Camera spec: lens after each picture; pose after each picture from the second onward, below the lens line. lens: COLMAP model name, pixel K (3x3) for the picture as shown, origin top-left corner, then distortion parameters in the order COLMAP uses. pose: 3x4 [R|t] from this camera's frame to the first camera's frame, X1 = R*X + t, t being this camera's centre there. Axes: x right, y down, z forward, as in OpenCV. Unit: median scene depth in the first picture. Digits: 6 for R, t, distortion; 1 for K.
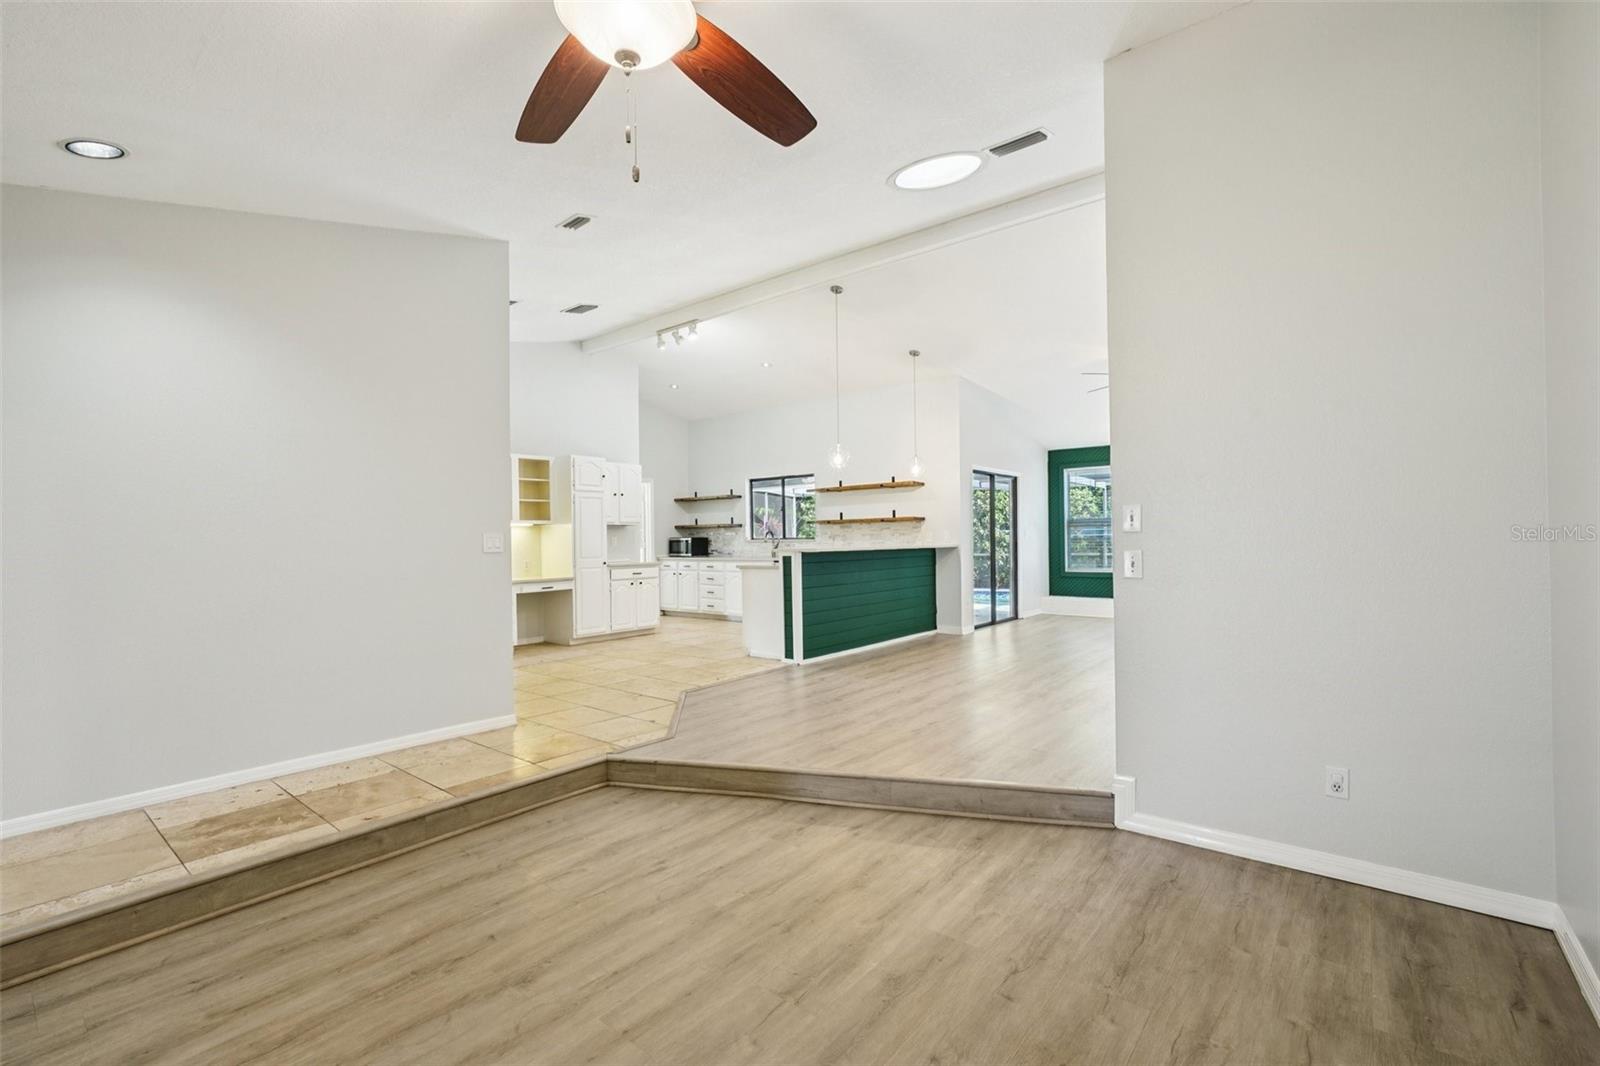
lens RADIAL K [[702.3, 0, 797.5], [0, 702.3, 533.7], [0, 0, 1]] dist [-0.003062, 0.001474]
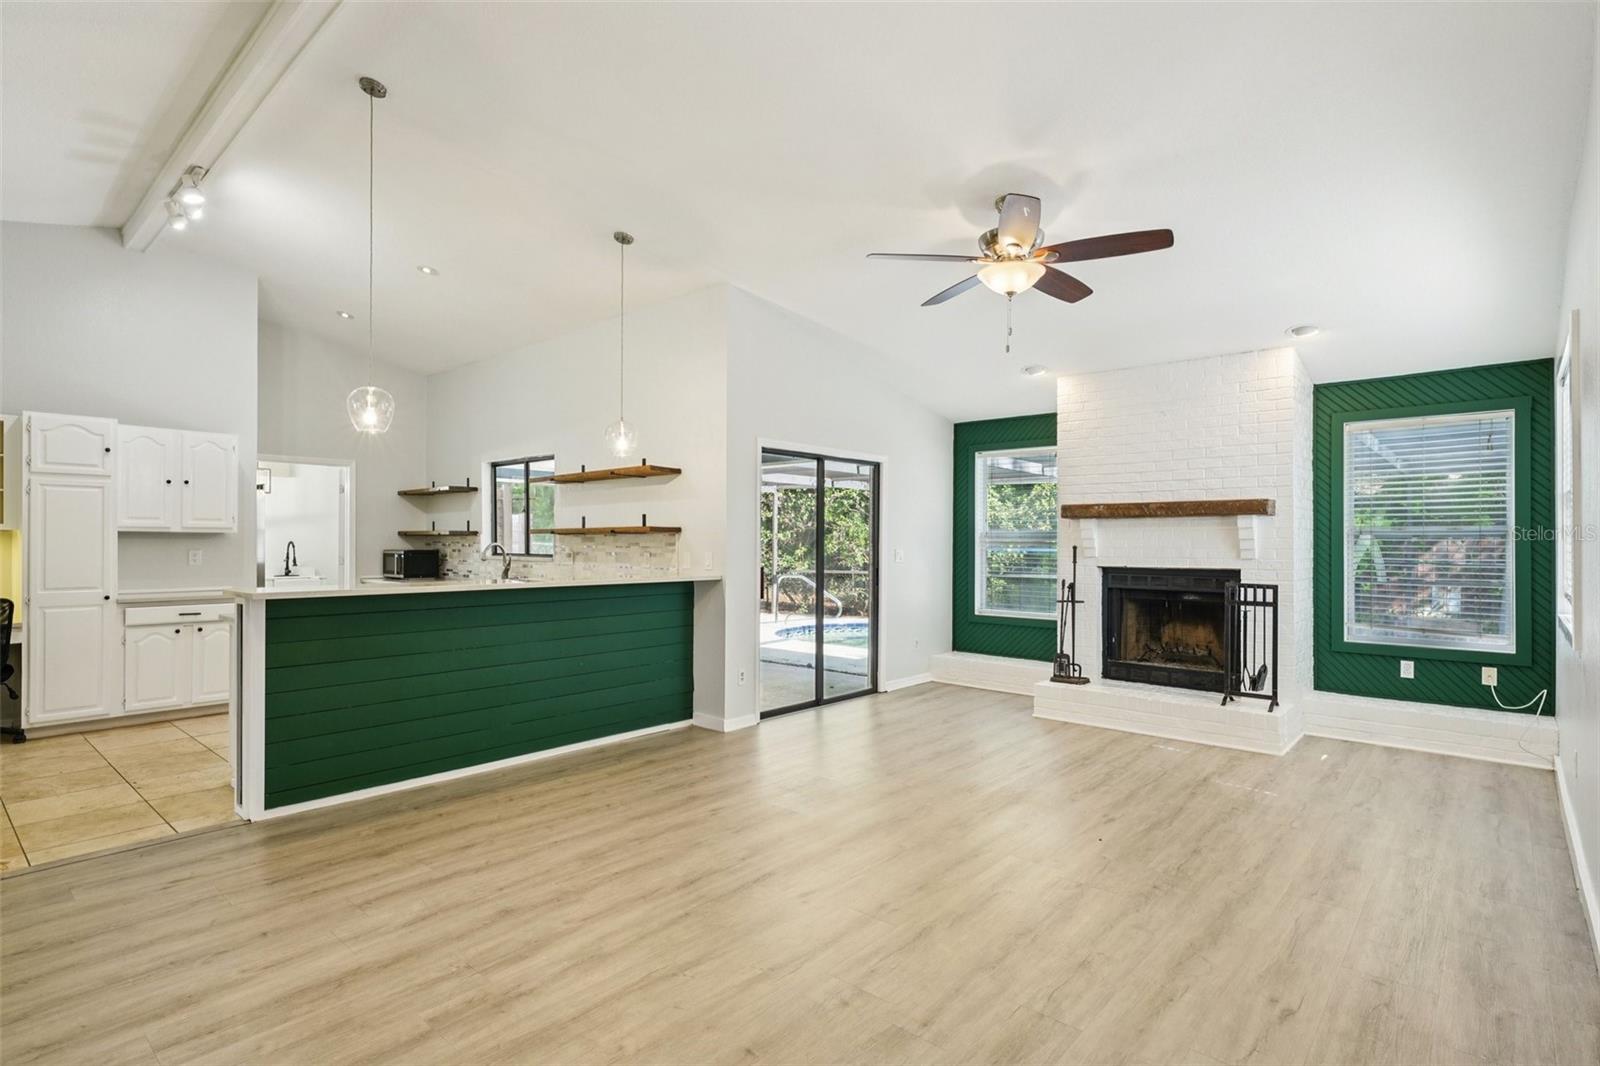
lens RADIAL K [[794.5, 0, 795.9], [0, 794.5, 535.9], [0, 0, 1]] dist [0.003837, -0.000248]
pose [[0.998714, 0.016874, -0.047800, 0.323165], [-0.016881, 0.999857, 0.000269, -0.018656], [0.047797, 0.000538, 0.998857, 0.350236]]
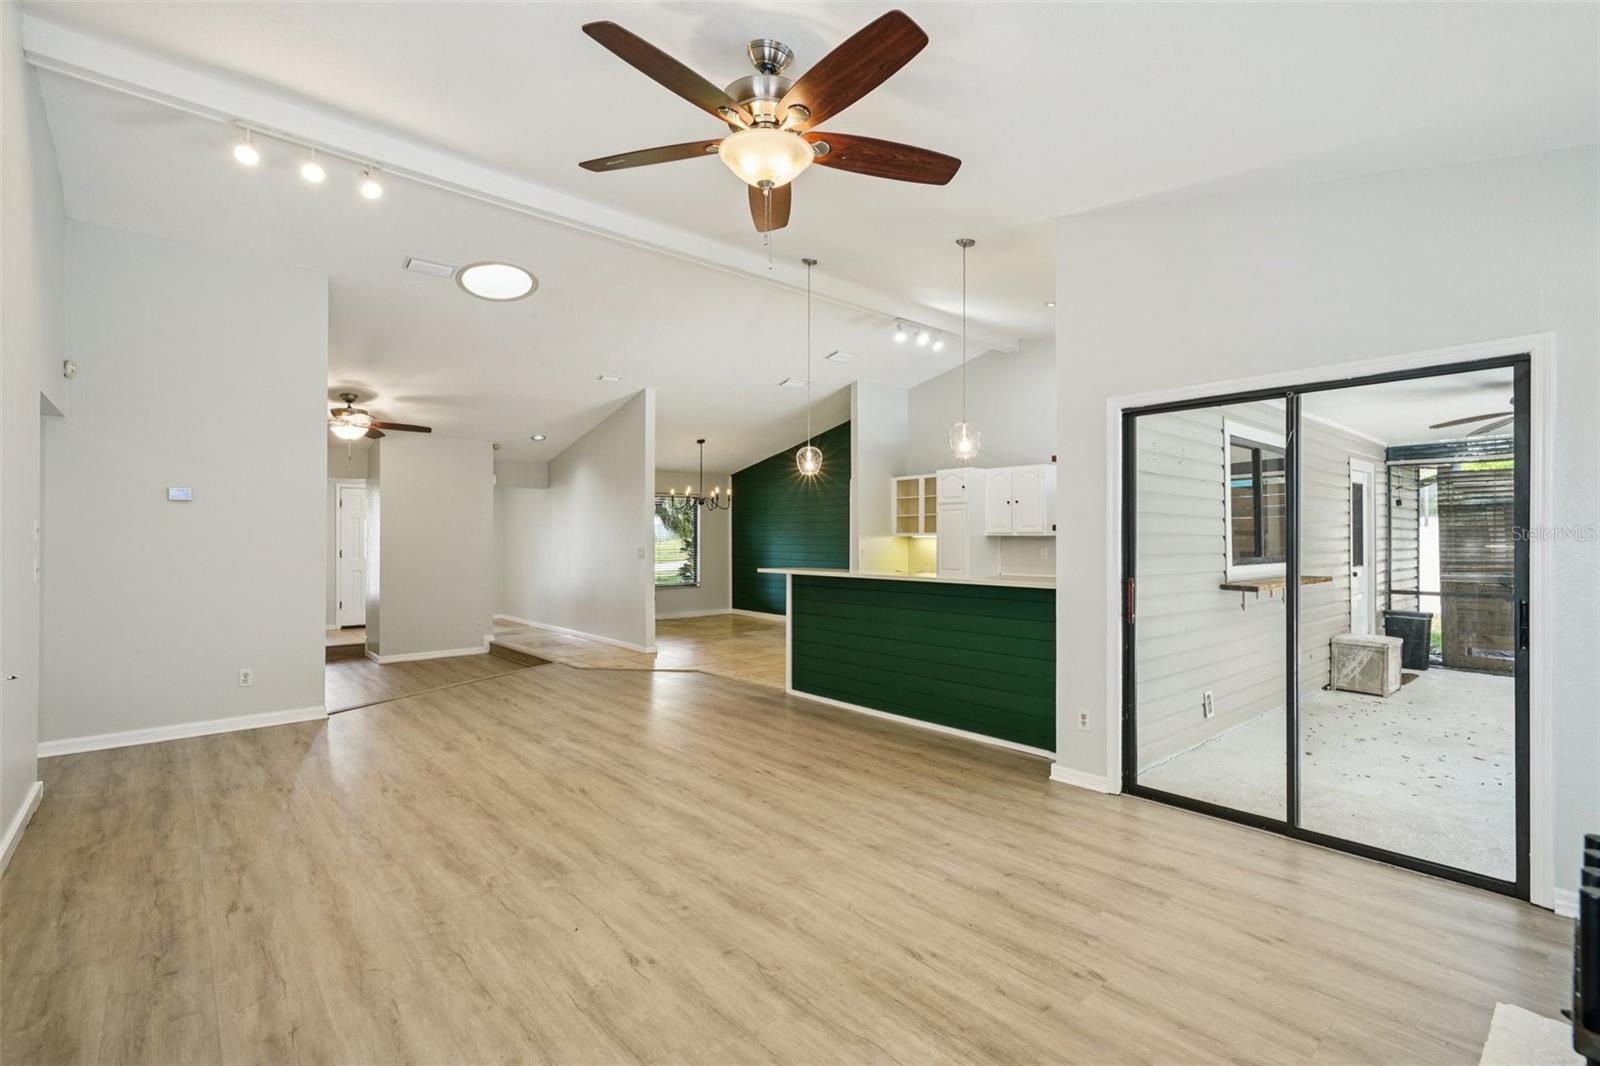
lens RADIAL K [[743.4, 0, 802.8], [0, 743.4, 540.2], [0, 0, 1]] dist [-0.002207, 0.000648]
pose [[-0.182407, 0.014393, -0.983118, 0.748408], [0.008725, 0.999877, 0.013019, -0.021814], [0.983184, -0.006203, -0.182510, 0.930566]]
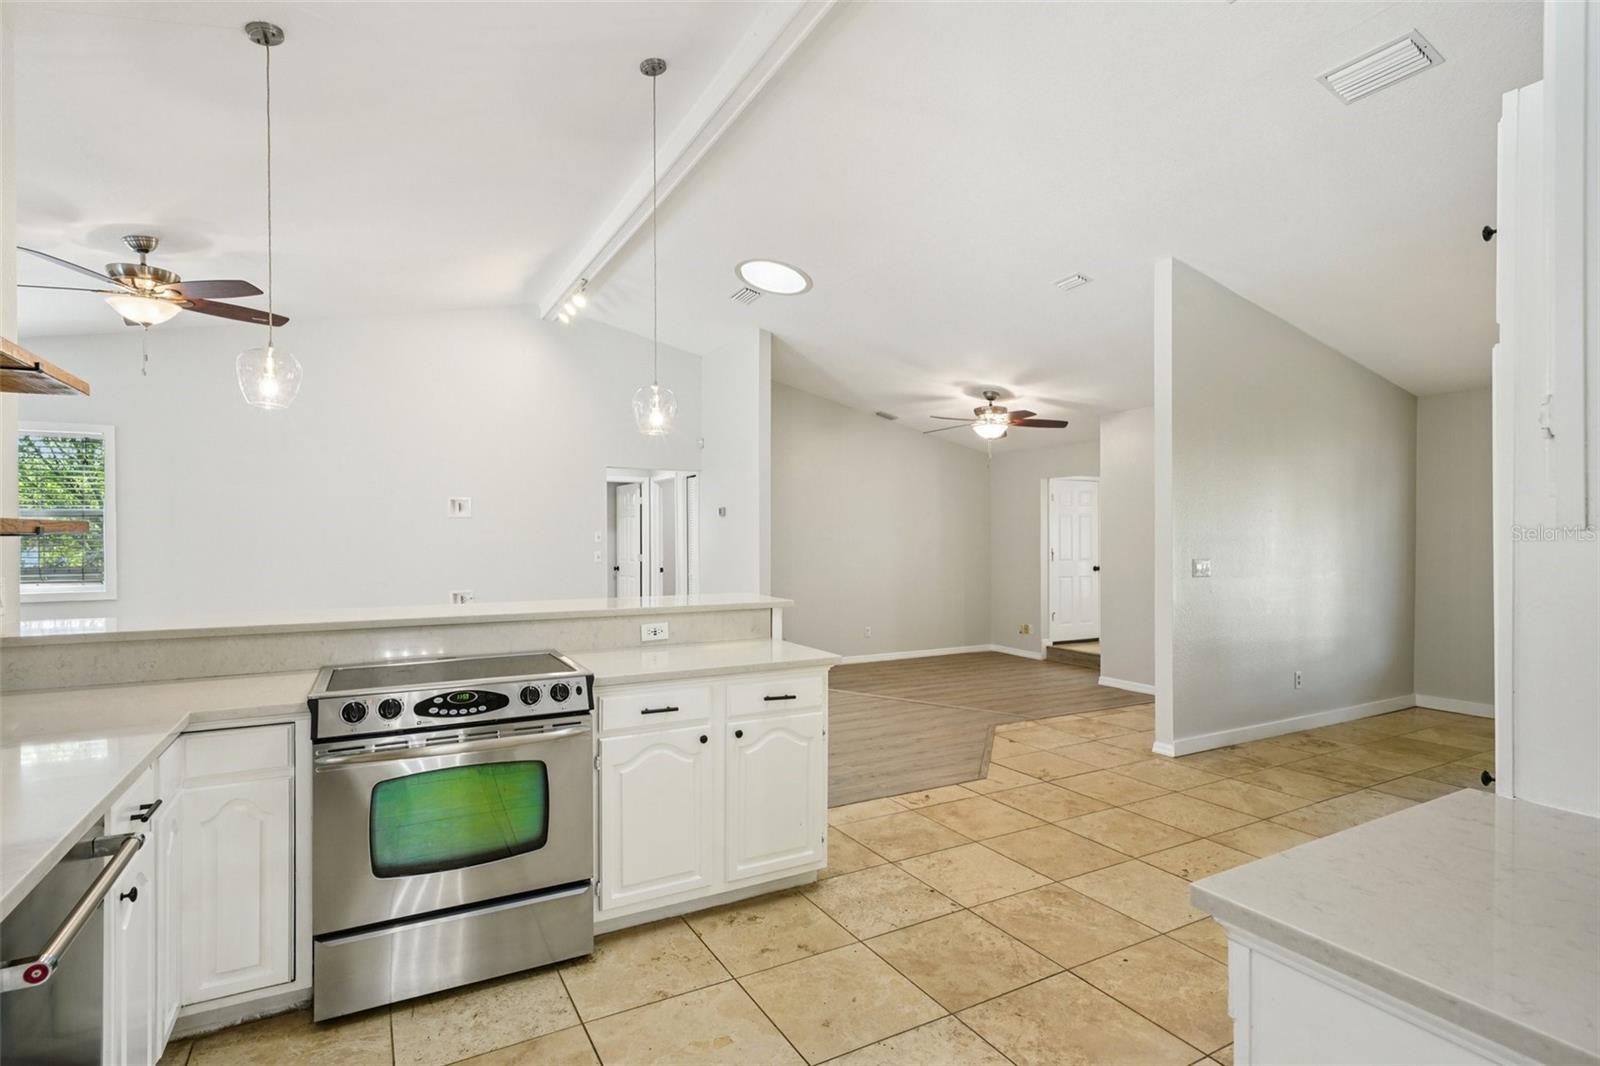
lens RADIAL K [[794.5, 0, 795.7], [0, 794.5, 533.4], [0, 0, 1]] dist [0.003837, -0.000248]
pose [[-0.926884, 0.015272, 0.375036, -0.192183], [0.011577, 0.999860, -0.012104, -0.013361], [-0.375169, -0.006877, -0.926931, 1.196274]]
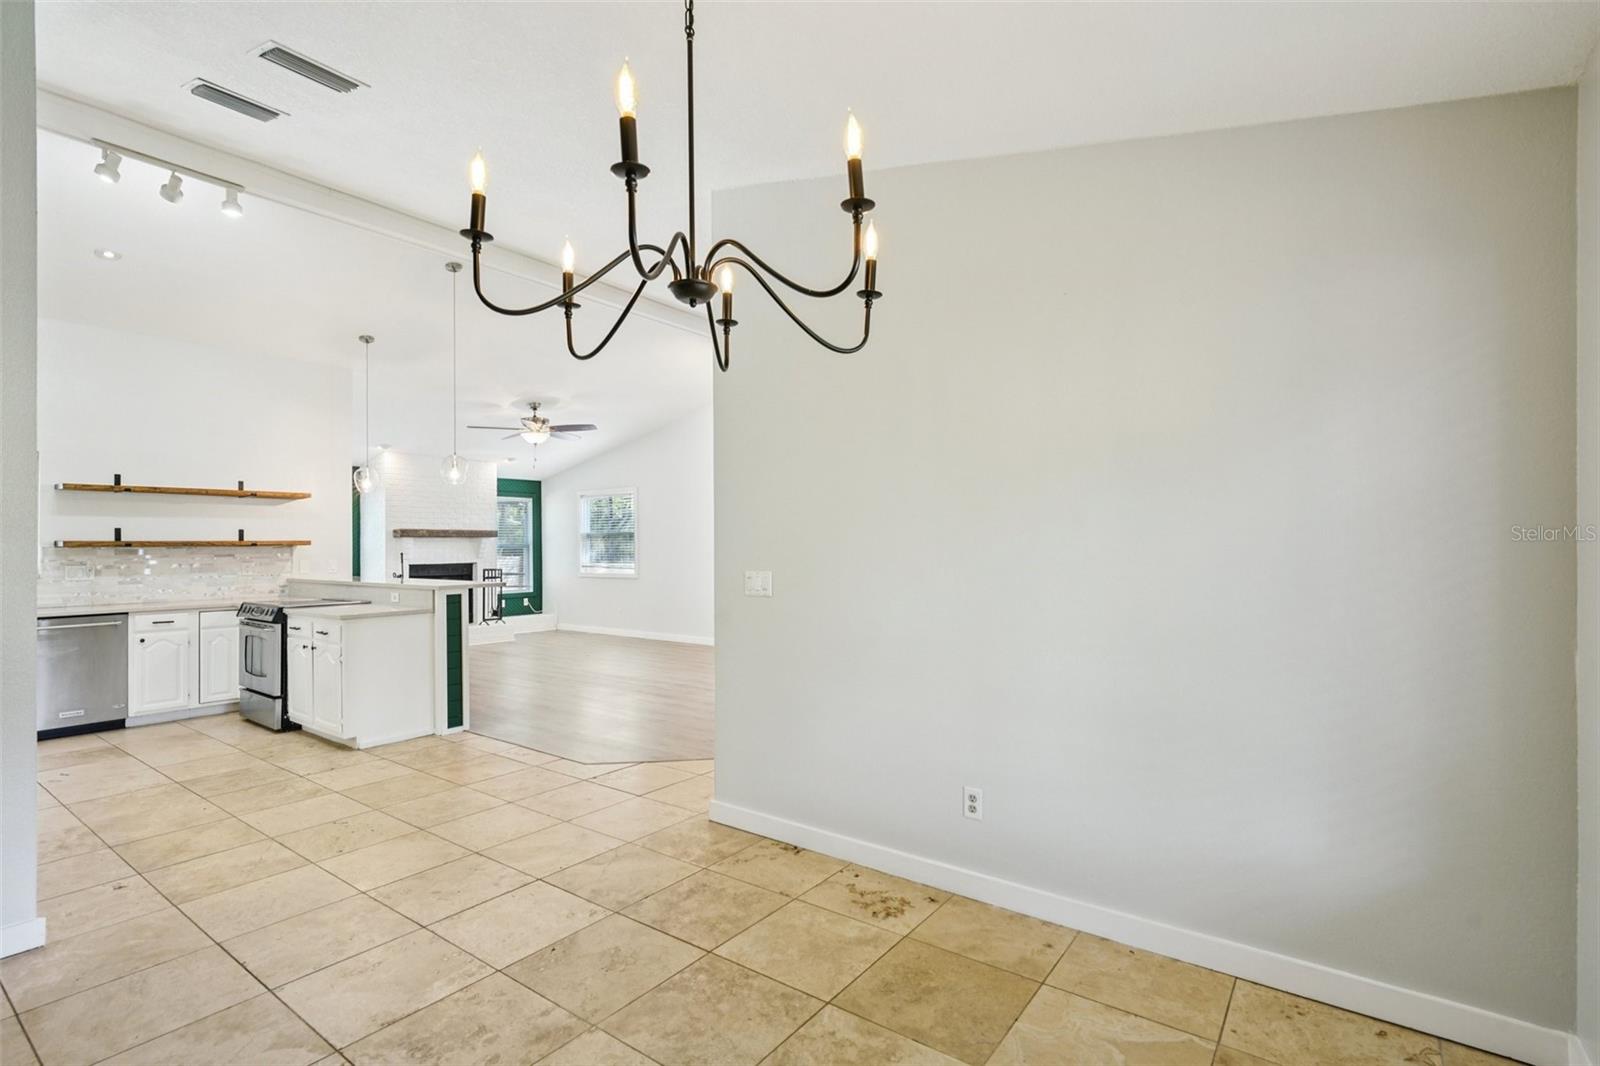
lens RADIAL K [[743.4, 0, 801.6], [0, 743.4, 547.4], [0, 0, 1]] dist [-0.002207, 0.000648]
pose [[-0.044350, 0.013008, 0.998931, -0.670754], [-0.002188, 0.999912, -0.013118, -0.008258], [-0.999014, -0.002767, -0.044318, 0.515001]]
